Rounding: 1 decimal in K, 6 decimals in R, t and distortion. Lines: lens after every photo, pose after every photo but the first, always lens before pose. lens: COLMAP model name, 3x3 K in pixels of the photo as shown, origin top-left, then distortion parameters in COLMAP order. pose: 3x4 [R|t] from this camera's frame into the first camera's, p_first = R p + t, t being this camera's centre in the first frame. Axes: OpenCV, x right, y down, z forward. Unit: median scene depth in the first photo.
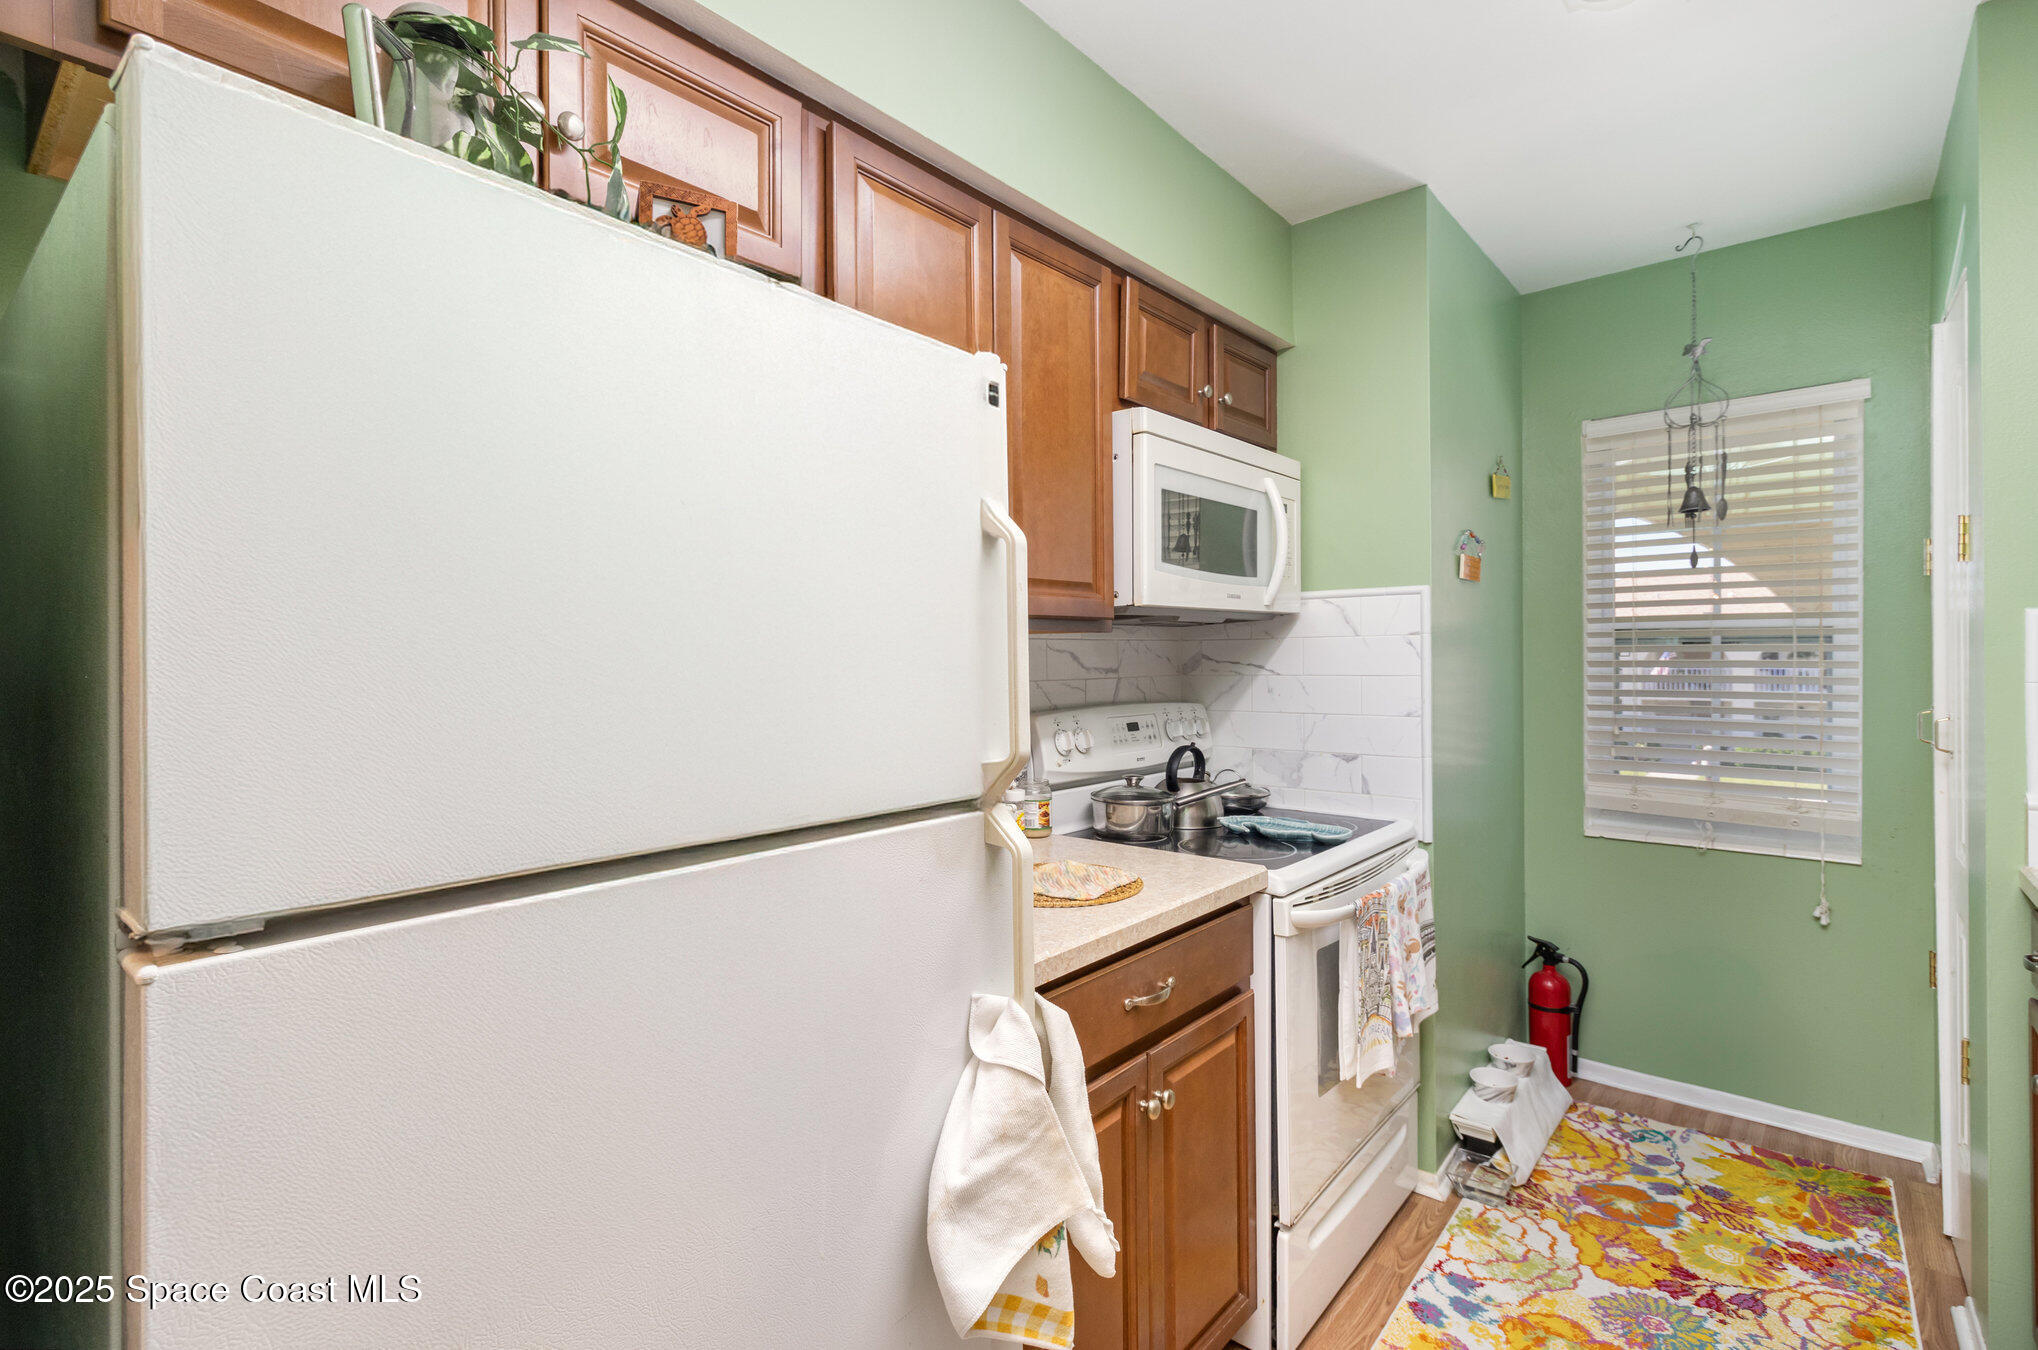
lens RADIAL K [[946.1, 0, 1011.6], [0, 946.1, 666.5], [0, 0, 1]] dist [-0.001204, 0.000478]
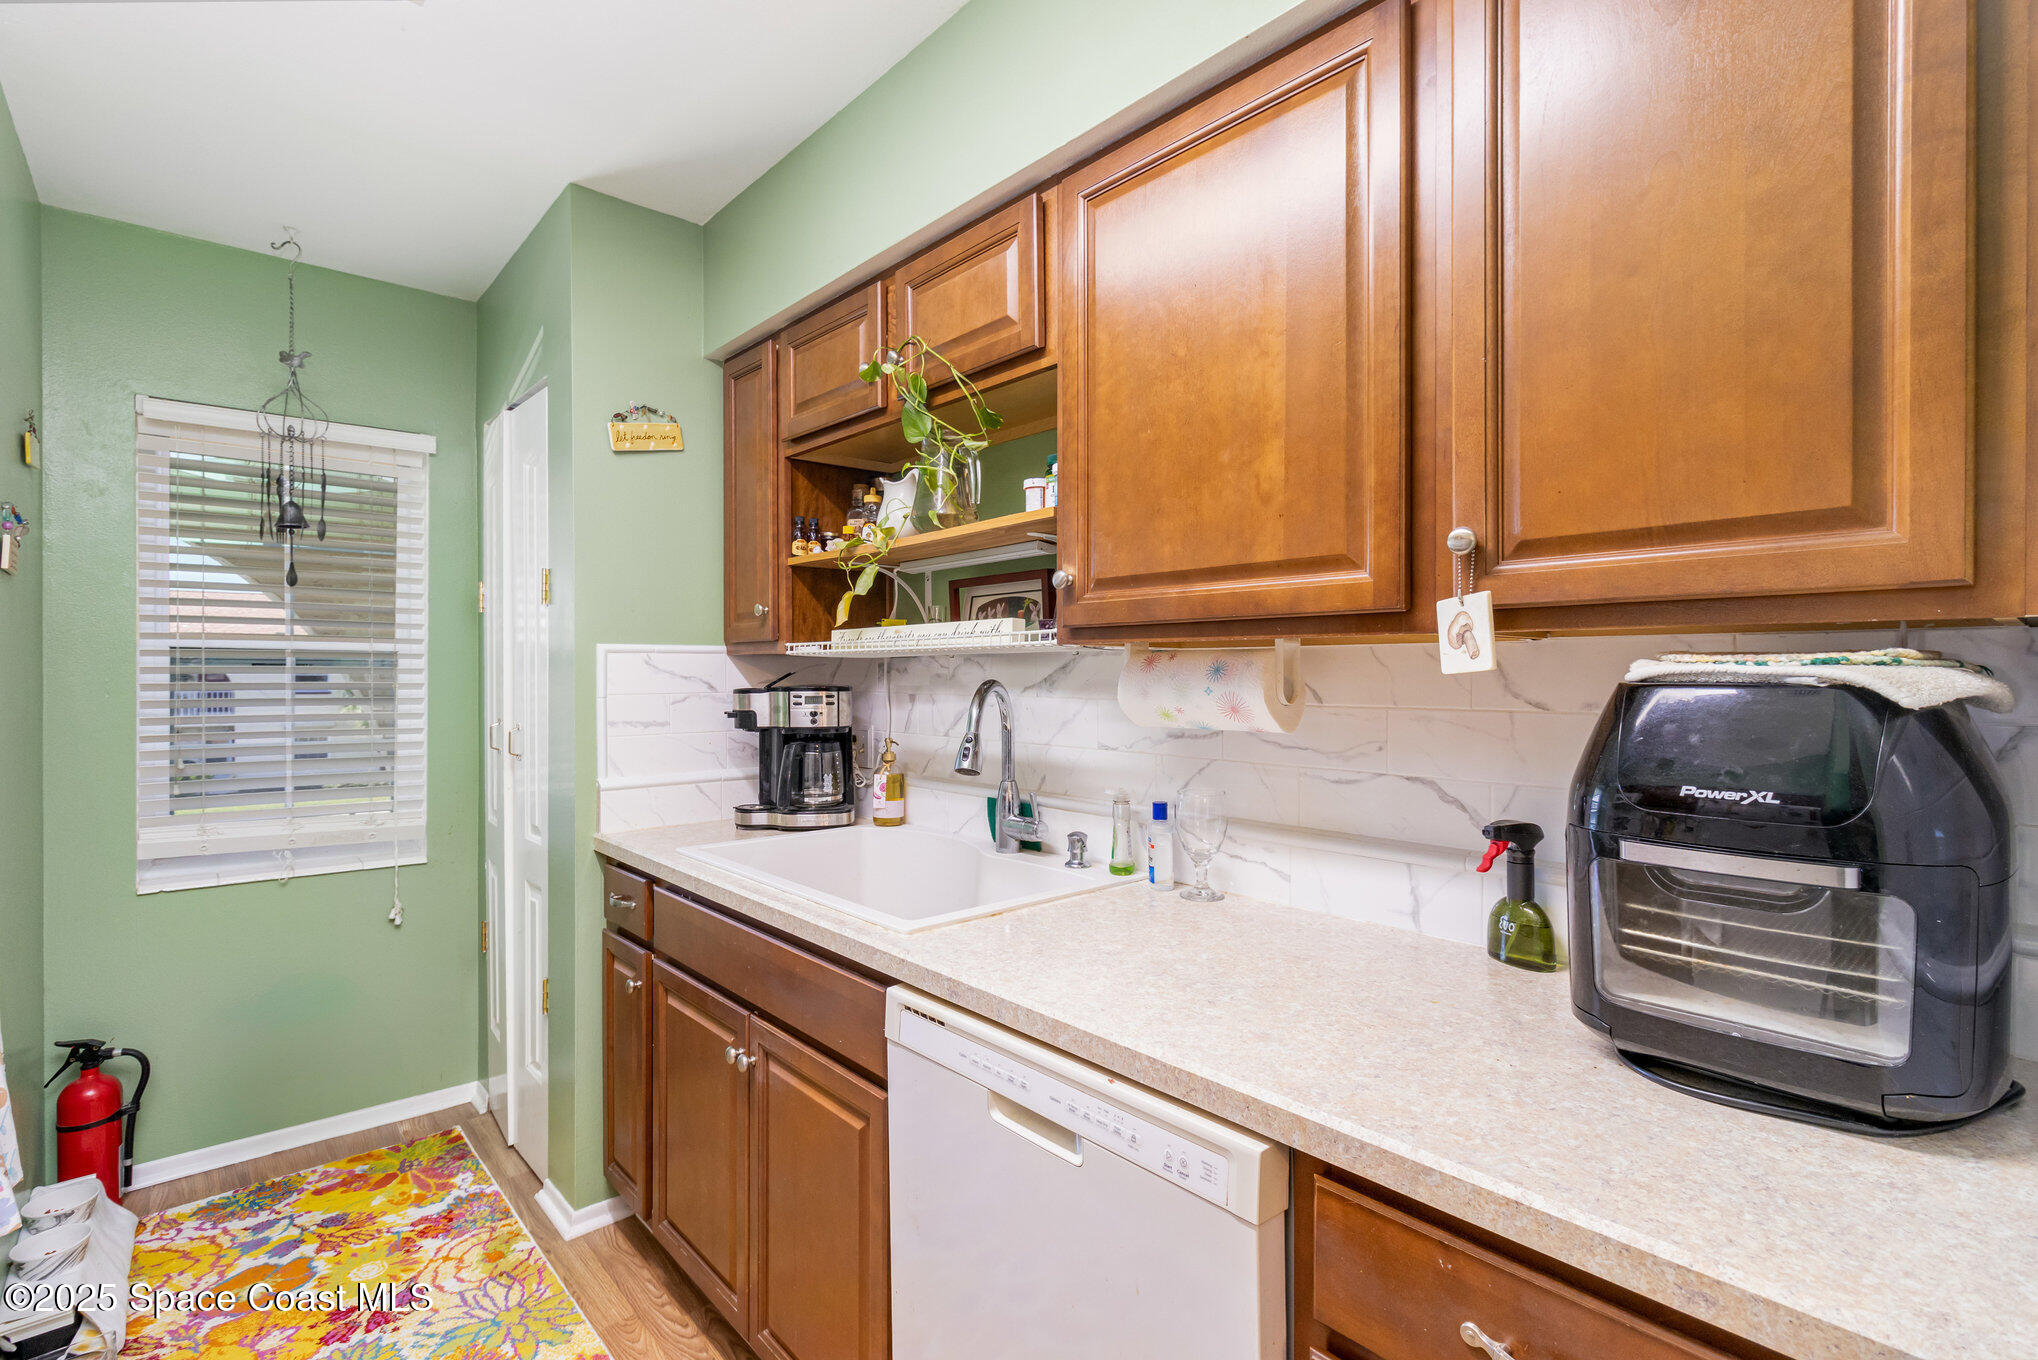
lens RADIAL K [[946.1, 0, 1017.3], [0, 946.1, 680.5], [0, 0, 1]] dist [-0.001204, 0.000478]
pose [[0.144694, -0.001020, 0.989476, -0.134911], [0.010627, 0.999943, -0.000524, -0.000497], [-0.989419, 0.010591, 0.144696, 0.149844]]
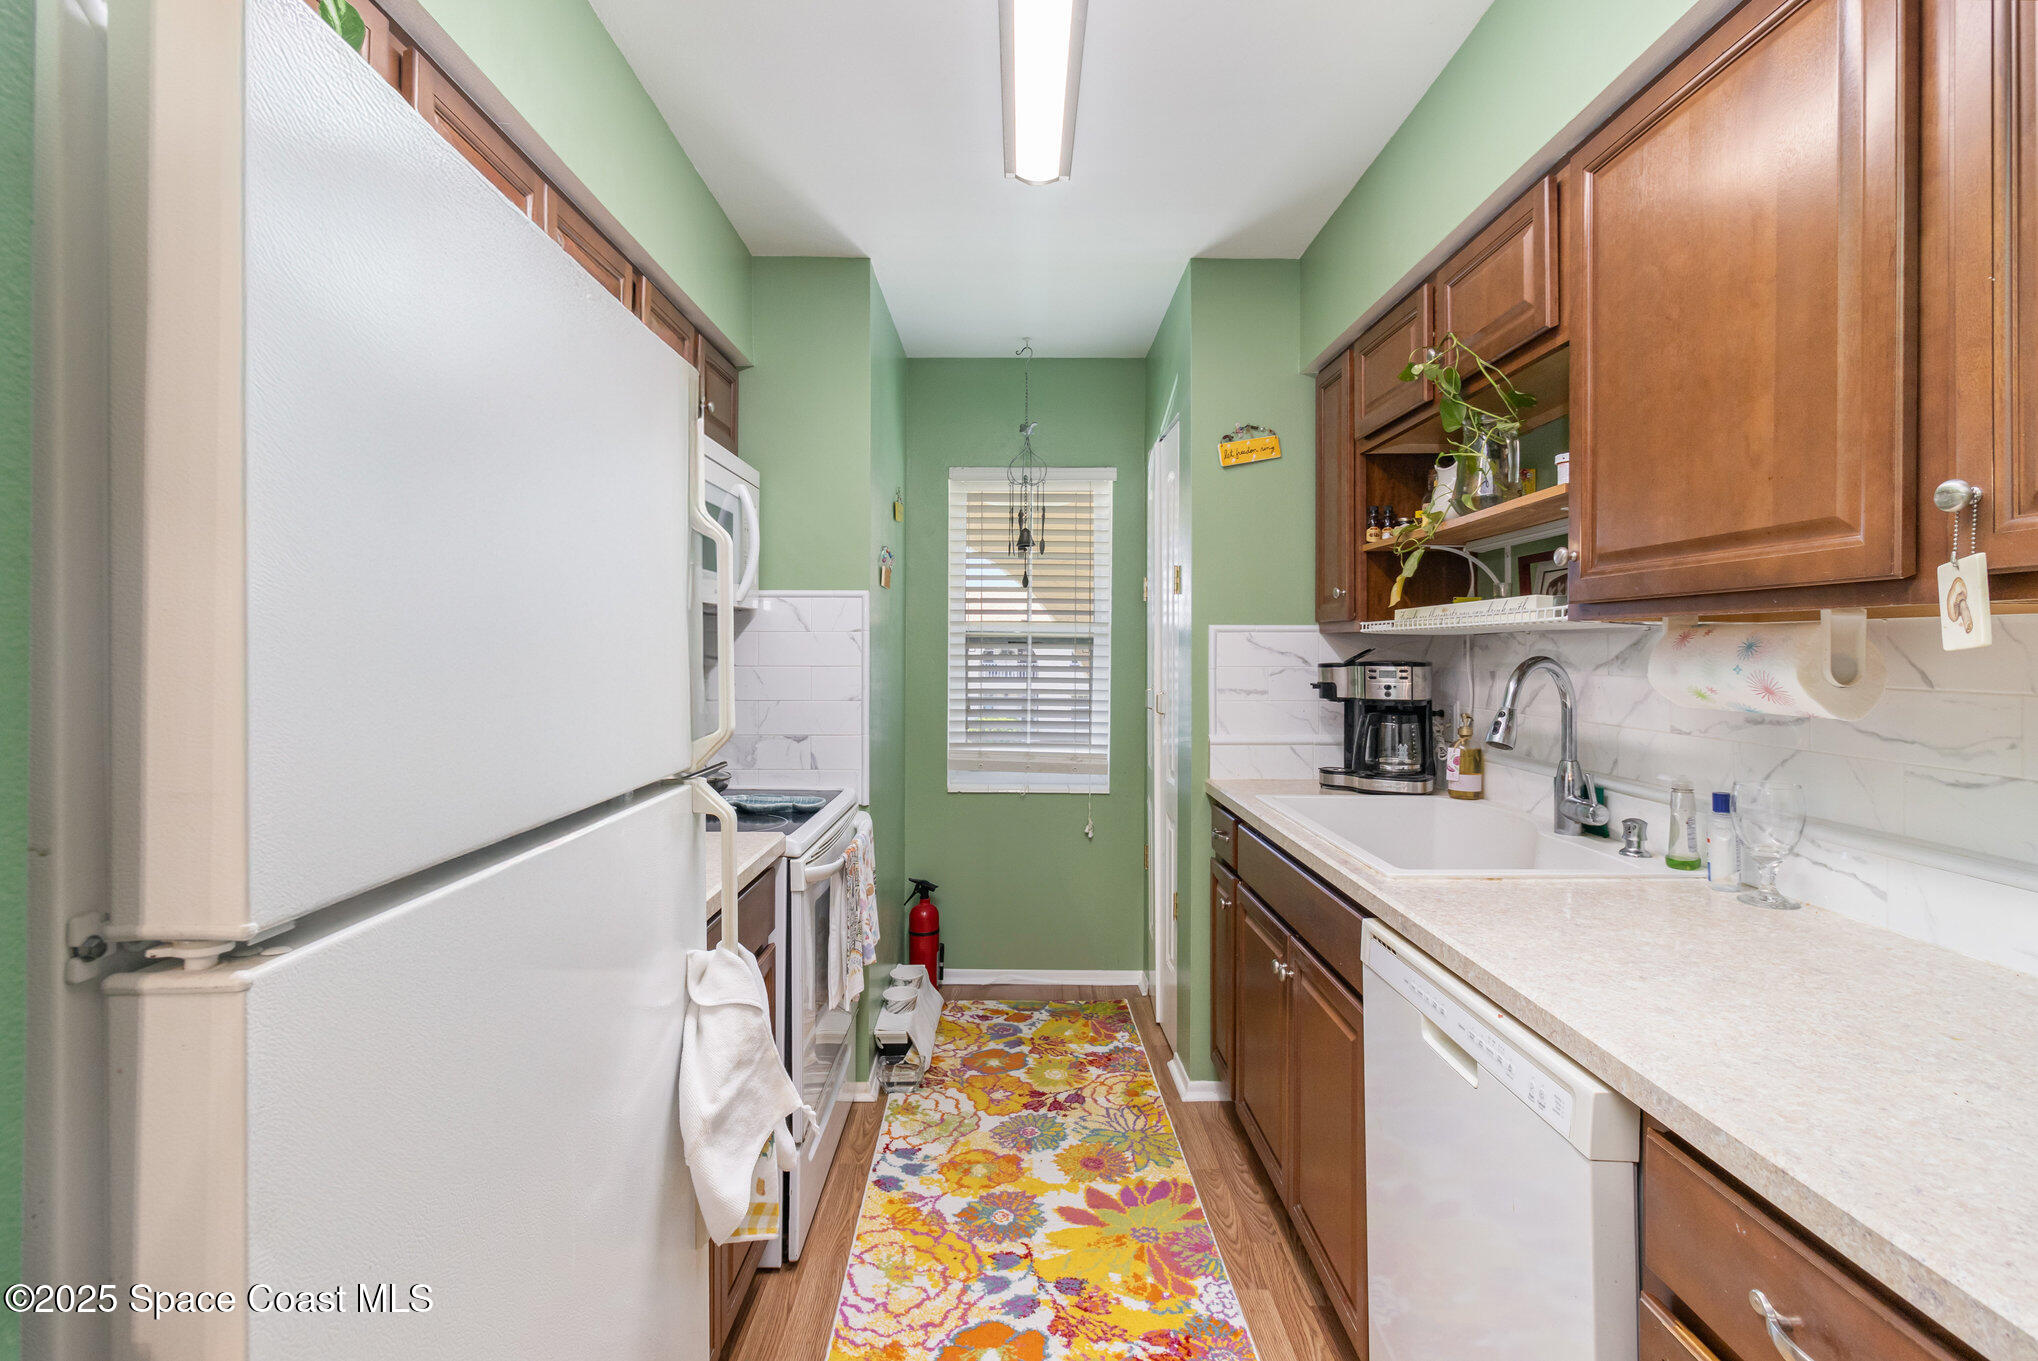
lens RADIAL K [[946.1, 0, 1016.4], [0, 946.1, 658.8], [0, 0, 1]] dist [-0.001204, 0.000478]
pose [[0.759259, 0.003708, 0.650777, -0.200728], [-0.002328, 0.999993, -0.002982, 0.003923], [-0.650784, 0.000750, 0.759263, -0.035576]]
